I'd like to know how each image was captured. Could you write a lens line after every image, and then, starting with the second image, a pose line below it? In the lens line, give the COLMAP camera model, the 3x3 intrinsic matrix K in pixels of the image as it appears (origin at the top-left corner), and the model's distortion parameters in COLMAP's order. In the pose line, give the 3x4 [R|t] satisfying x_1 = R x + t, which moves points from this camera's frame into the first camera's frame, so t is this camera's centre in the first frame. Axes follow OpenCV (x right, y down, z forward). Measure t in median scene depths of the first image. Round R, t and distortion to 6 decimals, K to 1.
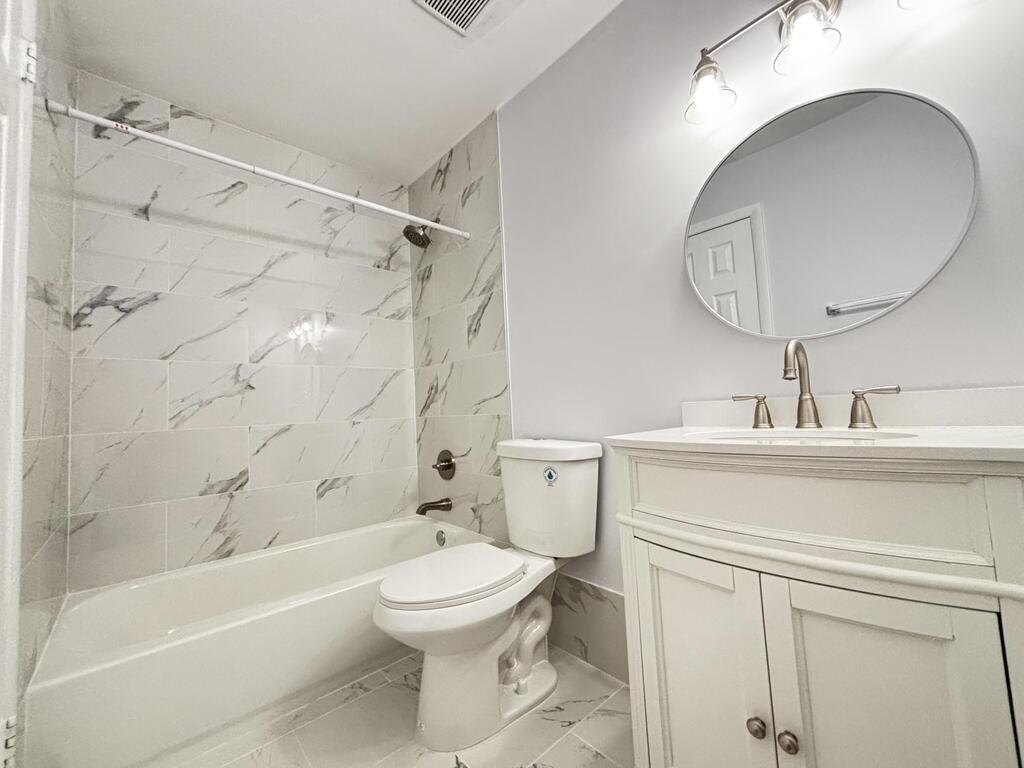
lens RADIAL K [[413.4, 0, 510.5], [0, 413.4, 382.4], [0, 0, 1]] dist [0.005937, -0.000478]
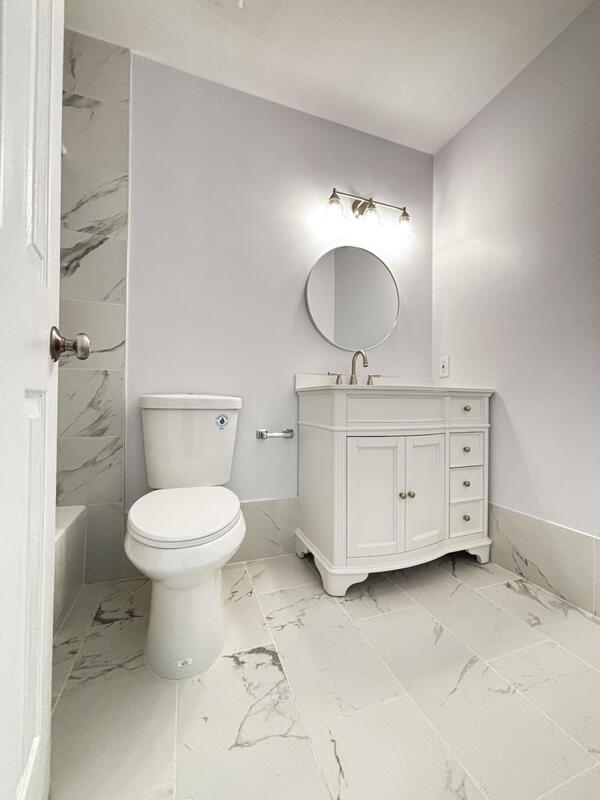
lens RADIAL K [[323.0, 0, 300.0], [0, 323.0, 400.0], [0, 0, 1]] dist [0.005937, -0.000478]
pose [[0.366390, 0.055700, 0.928793, -0.738174], [-0.087601, 0.995838, -0.025164, 0.167873], [-0.926328, -0.072143, 0.369745, 0.430648]]
